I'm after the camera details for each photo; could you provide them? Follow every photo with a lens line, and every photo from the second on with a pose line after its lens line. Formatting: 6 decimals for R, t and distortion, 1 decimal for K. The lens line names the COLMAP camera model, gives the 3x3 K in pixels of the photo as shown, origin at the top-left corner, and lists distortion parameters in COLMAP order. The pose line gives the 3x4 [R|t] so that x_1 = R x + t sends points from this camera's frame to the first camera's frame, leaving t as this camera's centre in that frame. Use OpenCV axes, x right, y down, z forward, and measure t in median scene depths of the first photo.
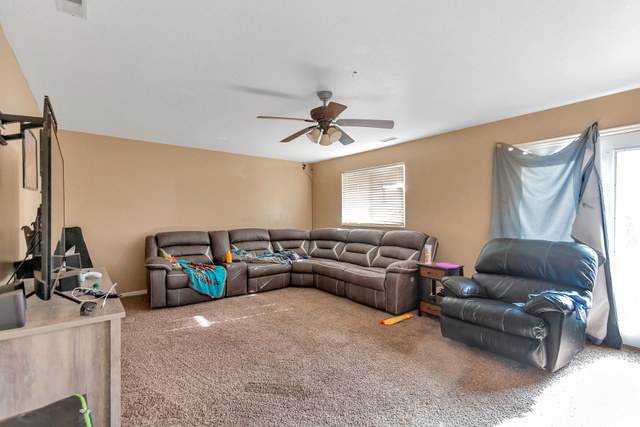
lens RADIAL K [[297.2, 0, 322.5], [0, 297.2, 216.3], [0, 0, 1]] dist [0.004895, 0.000336]
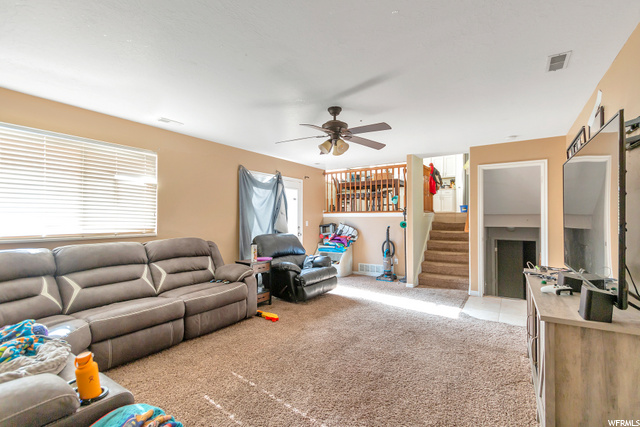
lens RADIAL K [[297.2, 0, 321.6], [0, 297.2, 214.7], [0, 0, 1]] dist [0.004895, 0.000336]
pose [[-0.332226, 0.017228, 0.943043, -0.677779], [0.008393, 0.999848, -0.015308, -0.000055], [-0.943163, 0.002829, -0.332320, 0.946262]]
